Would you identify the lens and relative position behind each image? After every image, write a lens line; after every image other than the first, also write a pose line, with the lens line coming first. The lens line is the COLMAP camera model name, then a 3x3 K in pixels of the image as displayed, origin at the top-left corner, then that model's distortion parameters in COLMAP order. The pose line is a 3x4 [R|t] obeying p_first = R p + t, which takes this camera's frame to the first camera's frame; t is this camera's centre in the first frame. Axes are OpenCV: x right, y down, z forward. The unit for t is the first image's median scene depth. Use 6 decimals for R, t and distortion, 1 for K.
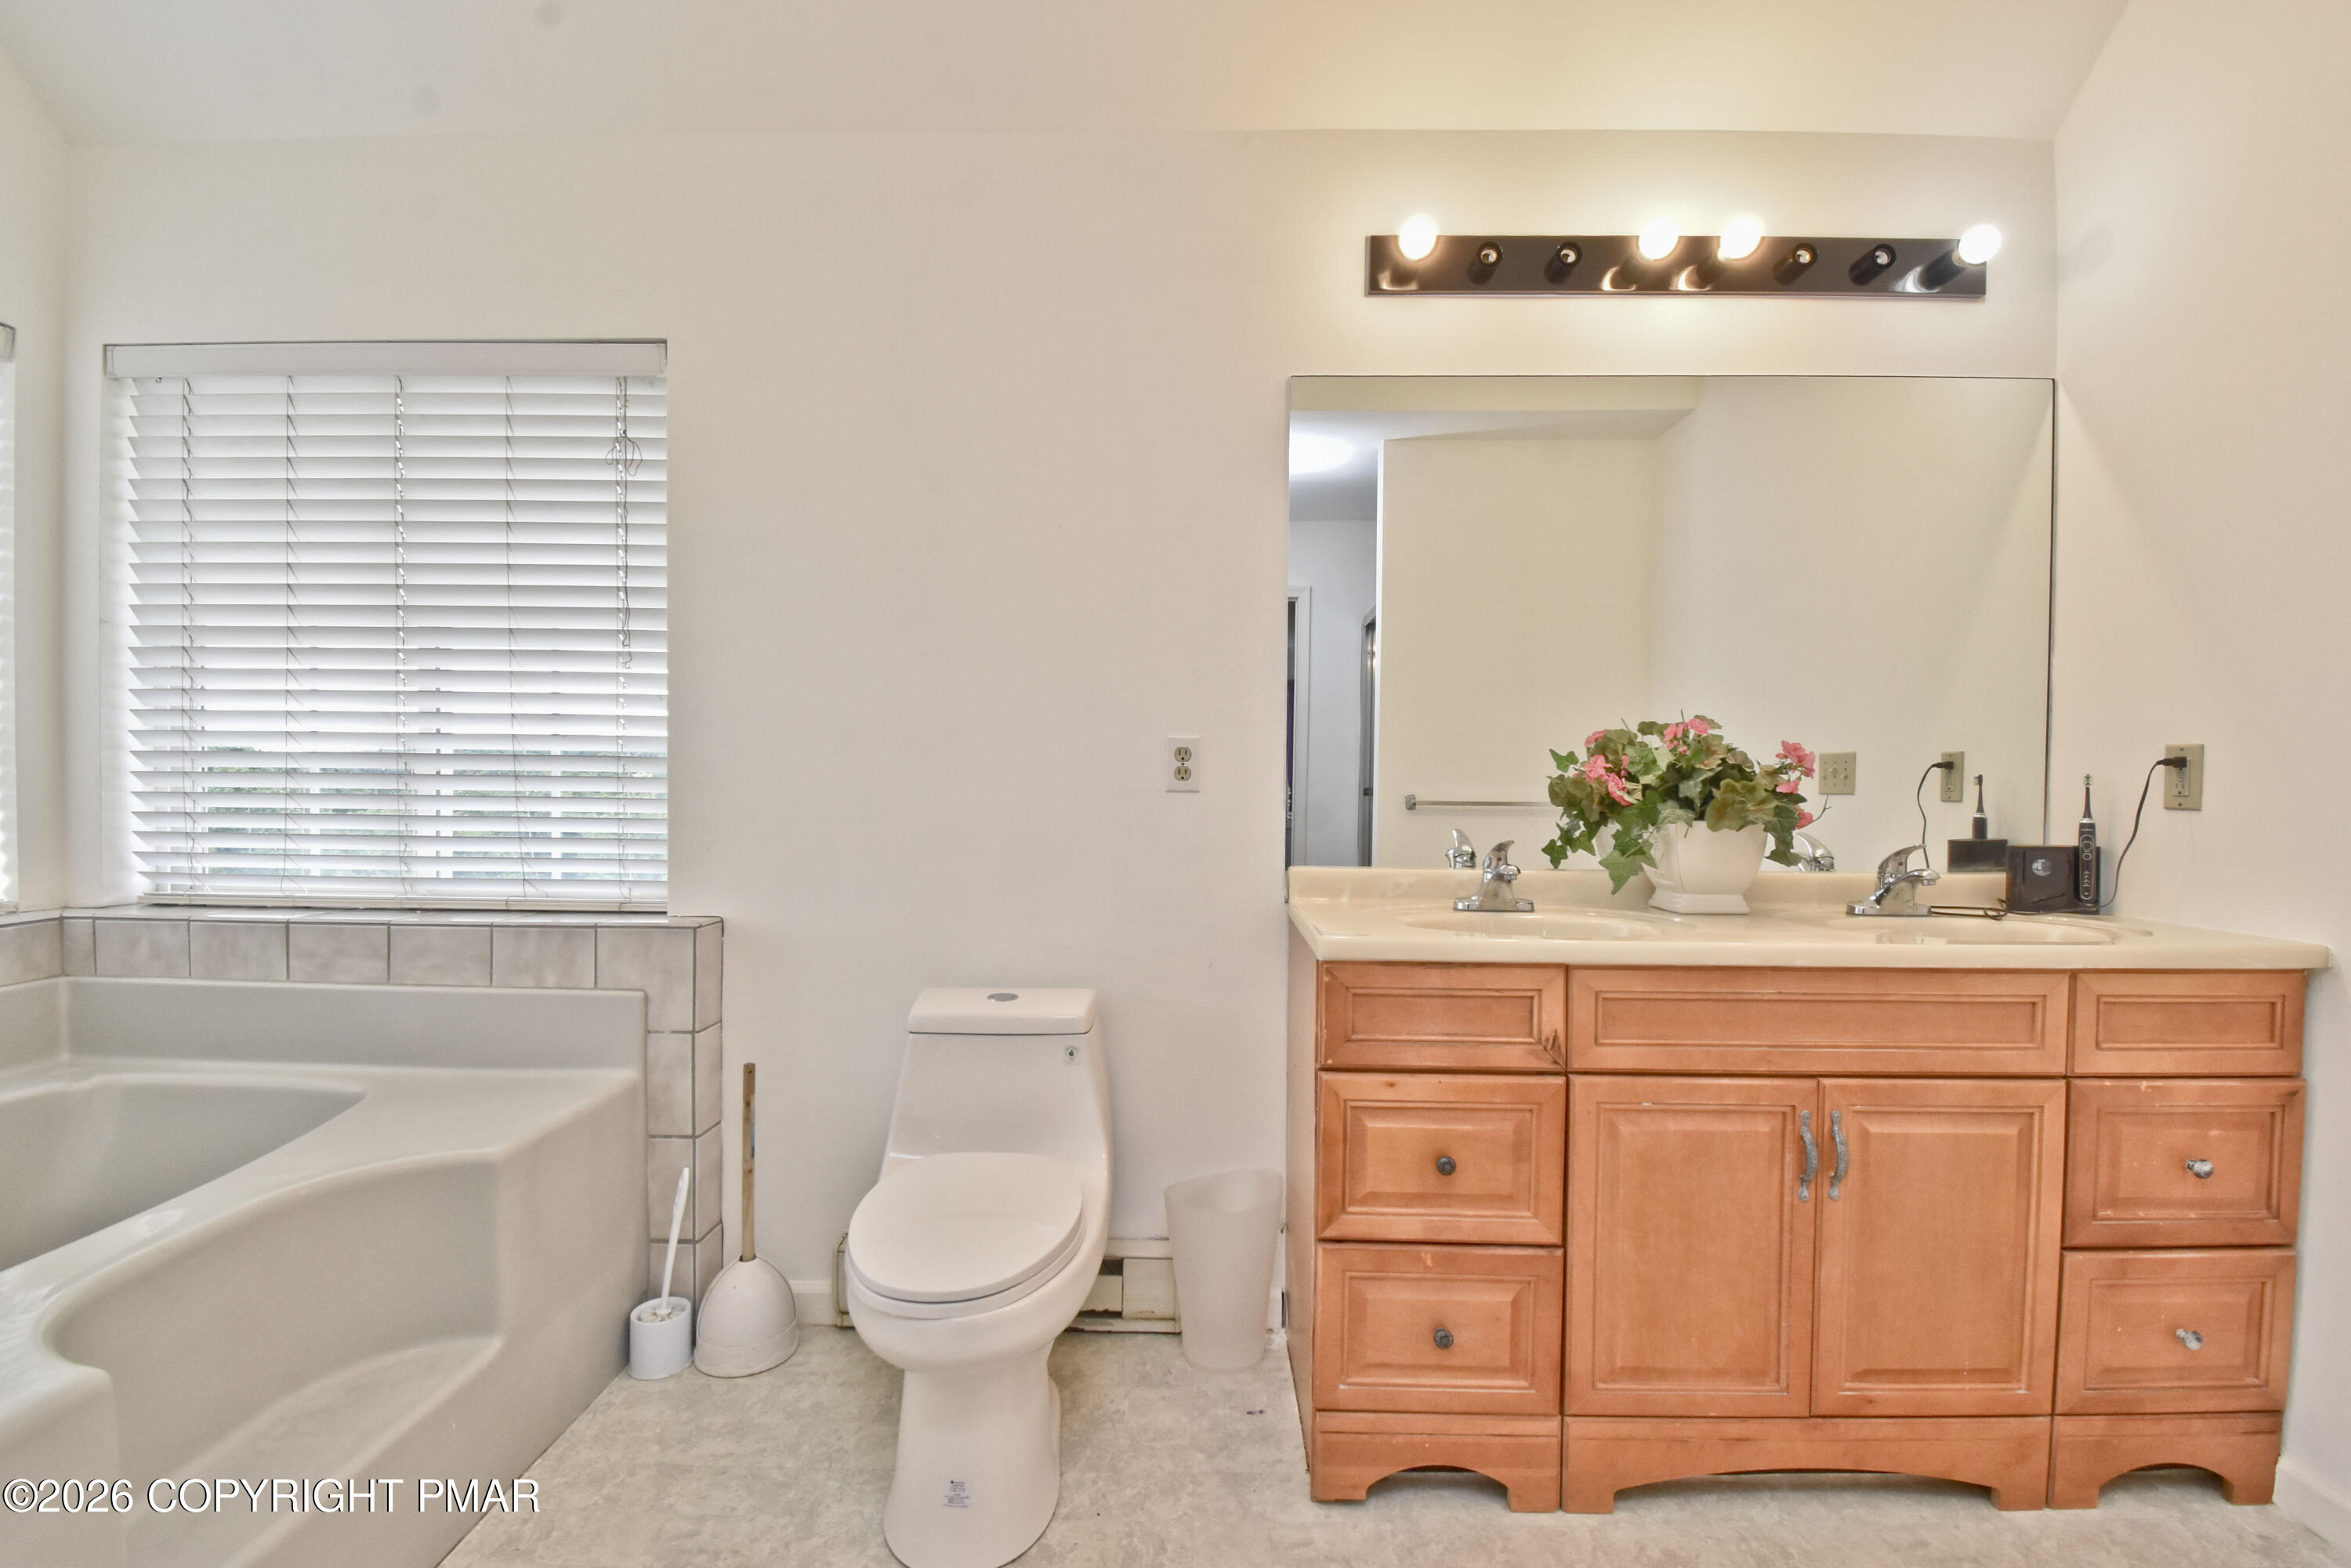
lens RADIAL K [[1053.5, 0, 1176.5], [0, 1053.5, 794.4], [0, 0, 1]] dist [0.025569, -0.028302]
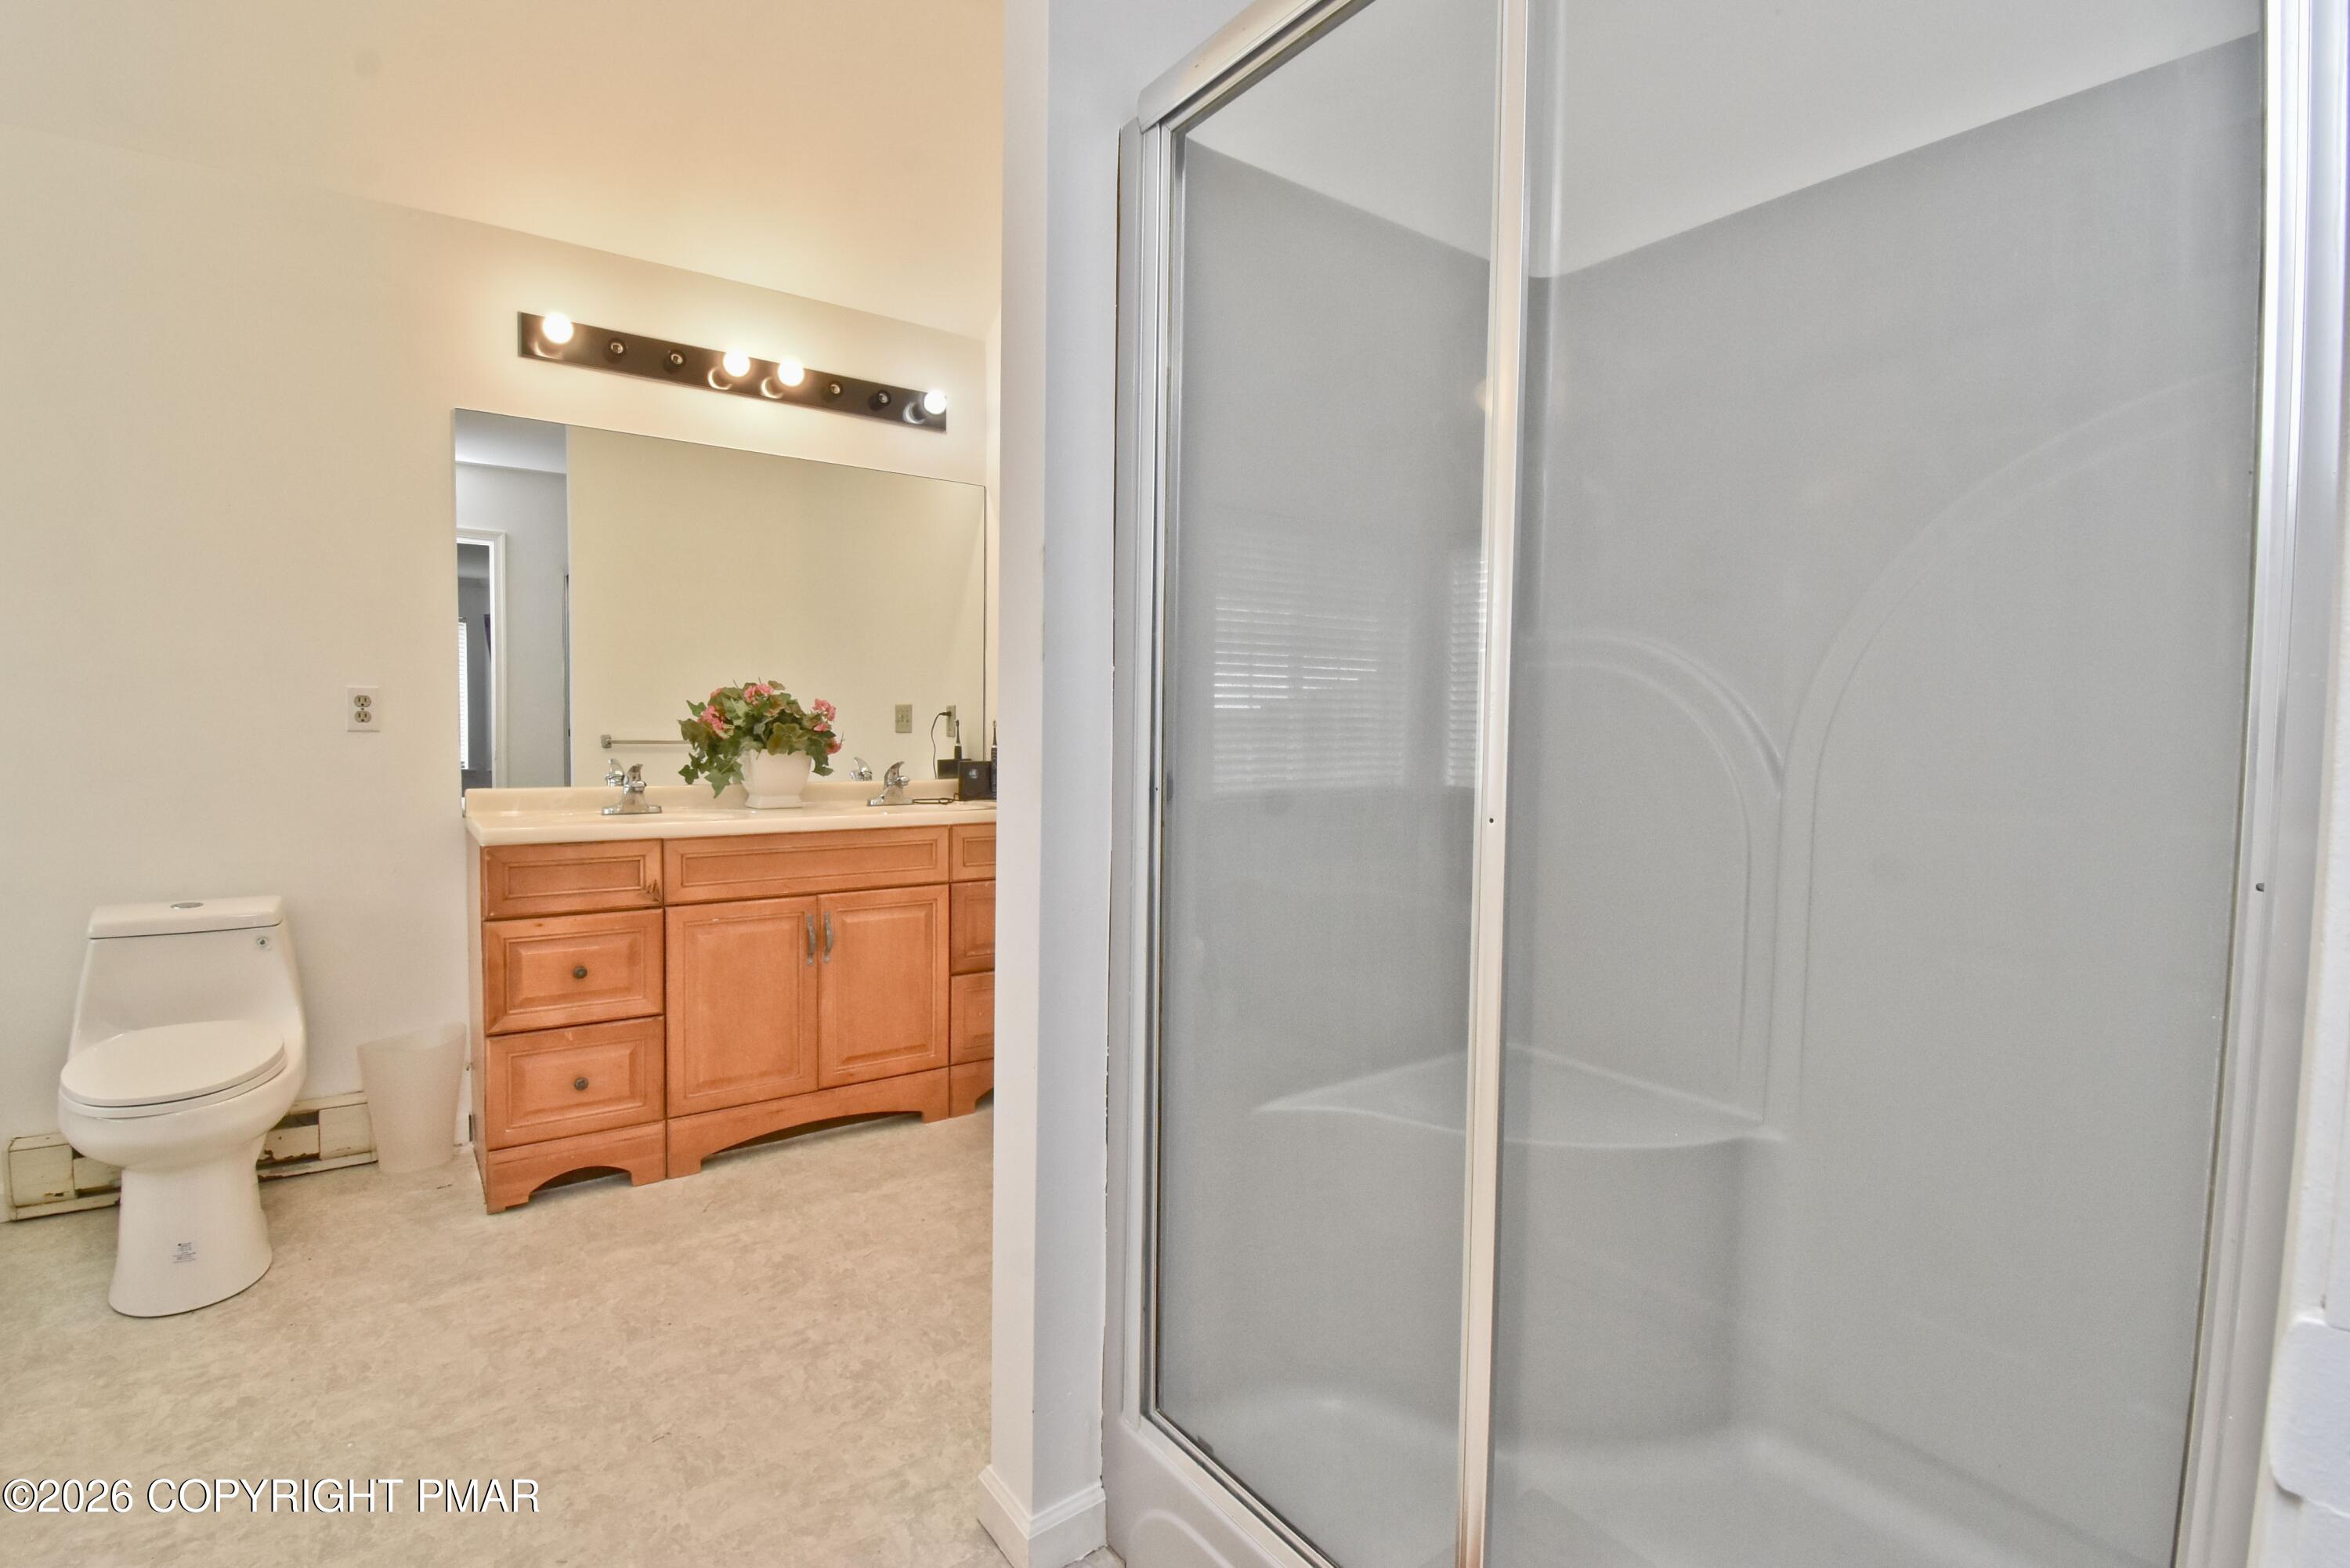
lens RADIAL K [[1165.1, 0, 1175.0], [0, 1165.1, 784.0], [0, 0, 1]] dist [0.033068, -0.036503]
pose [[0.817984, -0.028859, 0.574517, -0.009882], [0.005924, 0.999110, 0.041752, 0.008829], [-0.575210, -0.030749, 0.817427, -0.830711]]
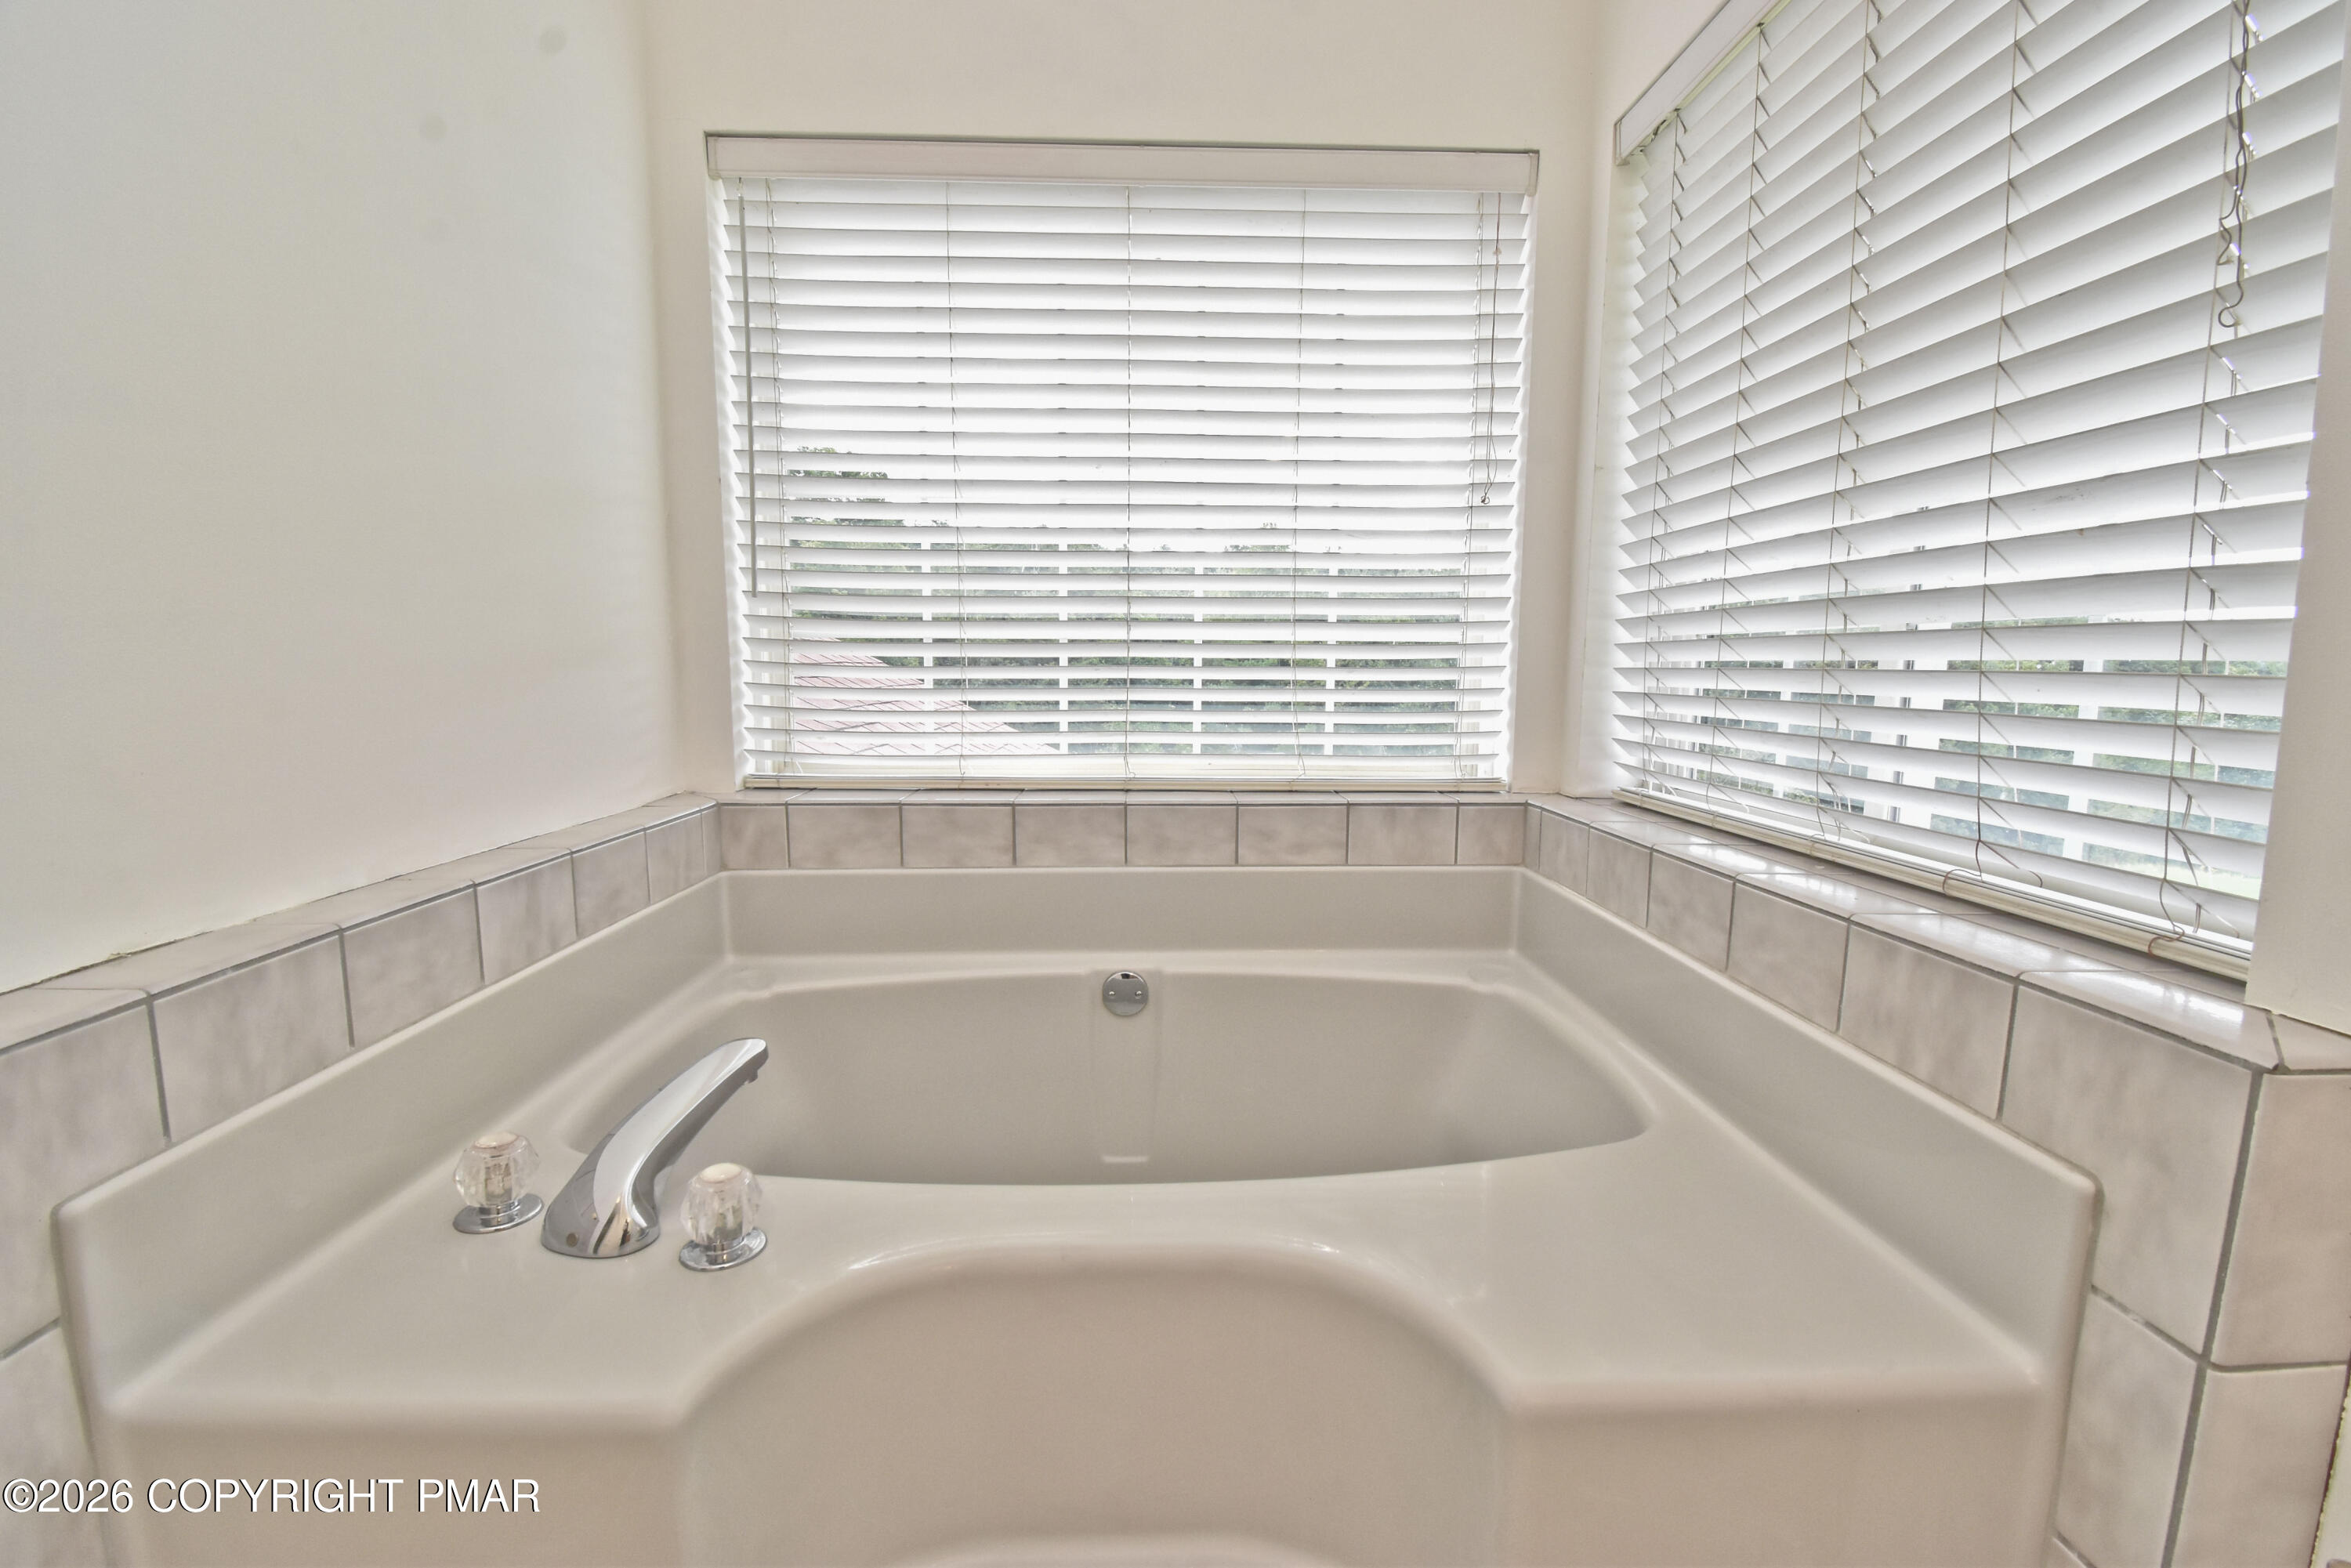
lens RADIAL K [[1053.5, 0, 1176.5], [0, 1053.5, 794.4], [0, 0, 1]] dist [0.025569, -0.028302]
pose [[0.046901, 0.113830, -0.992393, -0.157844], [-0.028051, 0.993244, 0.112602, 0.013909], [0.998506, 0.022557, 0.049778, 0.647955]]
